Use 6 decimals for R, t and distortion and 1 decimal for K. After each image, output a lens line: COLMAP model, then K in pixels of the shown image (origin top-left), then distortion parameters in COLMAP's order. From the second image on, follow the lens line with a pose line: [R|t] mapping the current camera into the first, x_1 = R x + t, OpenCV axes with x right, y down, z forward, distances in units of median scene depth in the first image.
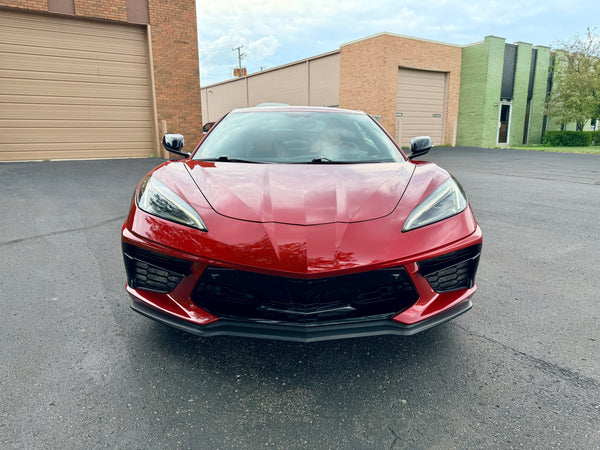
lens RADIAL K [[432.3, 0, 301.3], [0, 432.3, 226.7], [0, 0, 1]] dist [-0.002468, -0.009979]
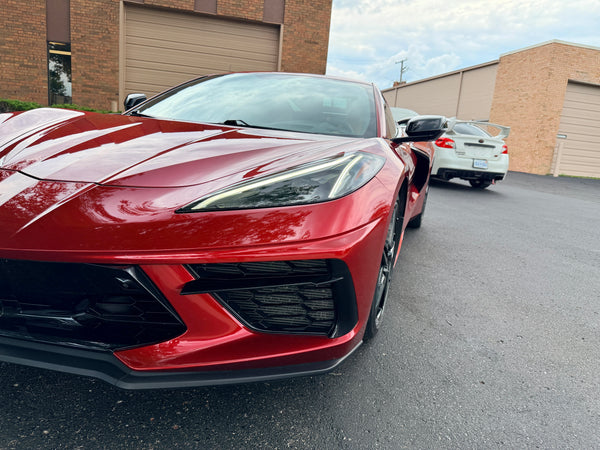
lens RADIAL K [[433.3, 0, 298.7], [0, 433.3, 222.6], [0, 0, 1]] dist [-0.002961, -0.007882]
pose [[0.932626, 0.146386, -0.329817, 0.082586], [-0.159263, 0.987161, -0.012207, 0.000343], [0.323796, 0.063913, 0.943966, 0.071970]]
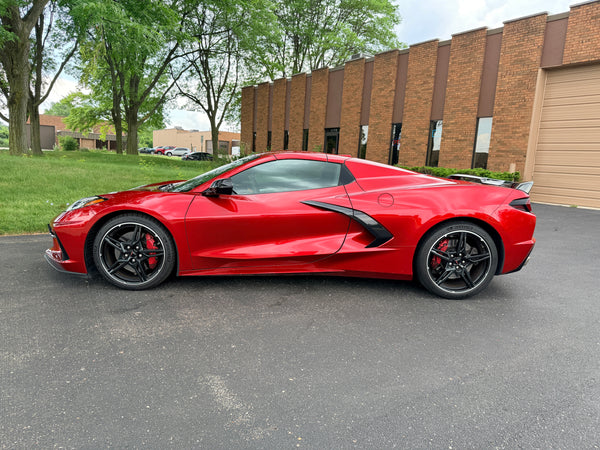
lens RADIAL K [[432.3, 0, 301.3], [0, 432.3, 226.7], [0, 0, 1]] dist [-0.002468, -0.009979]
pose [[0.011048, 0.150165, -0.988599, 0.346328], [-0.253544, 0.956771, 0.142497, -0.077567], [0.967261, 0.249079, 0.048644, 0.303140]]
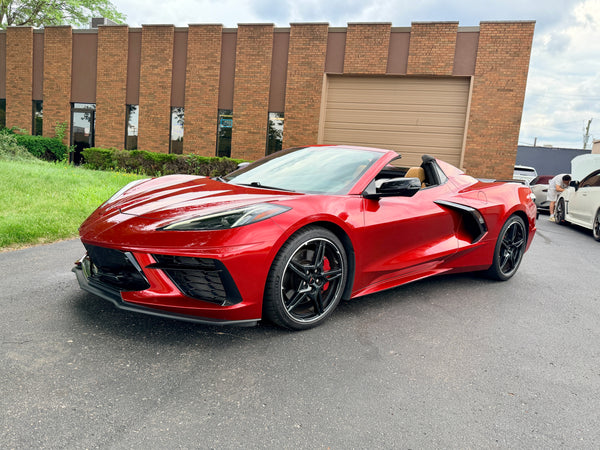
lens RADIAL K [[449.0, 0, 300.0], [0, 449.0, 225.0], [0, 0, 1]] dist [0.097638, -0.161637]
pose [[0.641695, 0.146267, -0.752883, 0.225535], [-0.239790, 0.970696, -0.015794, -0.013817], [0.728511, 0.190669, 0.657964, 0.064673]]
